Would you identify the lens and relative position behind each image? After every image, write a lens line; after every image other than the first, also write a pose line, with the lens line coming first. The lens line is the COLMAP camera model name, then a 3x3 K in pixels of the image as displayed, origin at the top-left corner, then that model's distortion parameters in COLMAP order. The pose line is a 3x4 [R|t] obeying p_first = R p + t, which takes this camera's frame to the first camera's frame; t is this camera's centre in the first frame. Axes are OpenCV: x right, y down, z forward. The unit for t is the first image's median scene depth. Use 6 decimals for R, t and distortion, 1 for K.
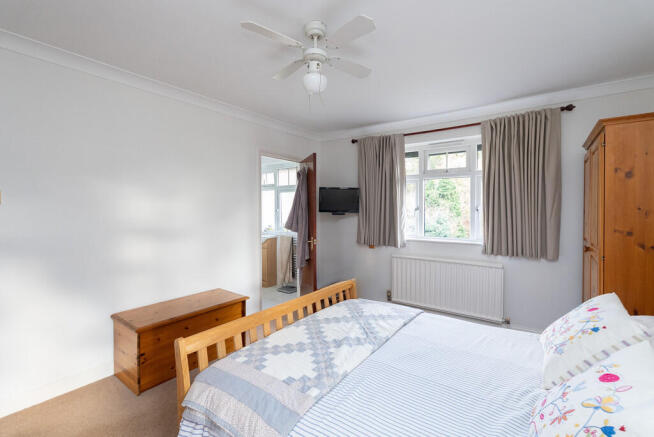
lens RADIAL K [[284.4, 0, 327.0], [0, 284.4, 218.5], [0, 0, 1]] dist [-0.001992, -0.000163]
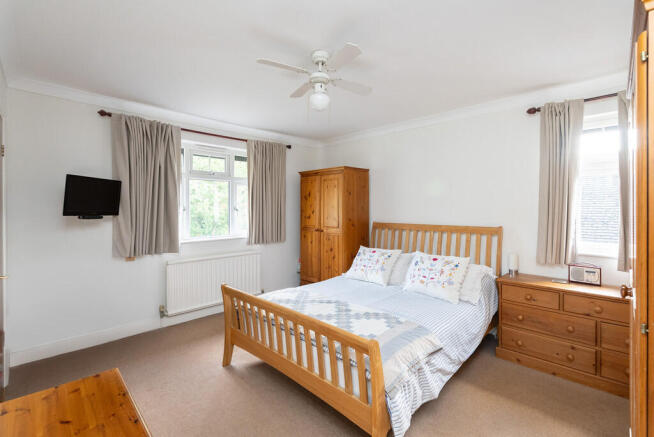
lens RADIAL K [[301.7, 0, 327.0], [0, 301.7, 218.5], [0, 0, 1]] dist [-0.002182, 0.000214]
pose [[0.164767, -0.036277, 0.985665, -0.681094], [0.033833, 0.998943, 0.031110, -0.020372], [-0.985752, 0.028222, 0.165820, 0.416652]]
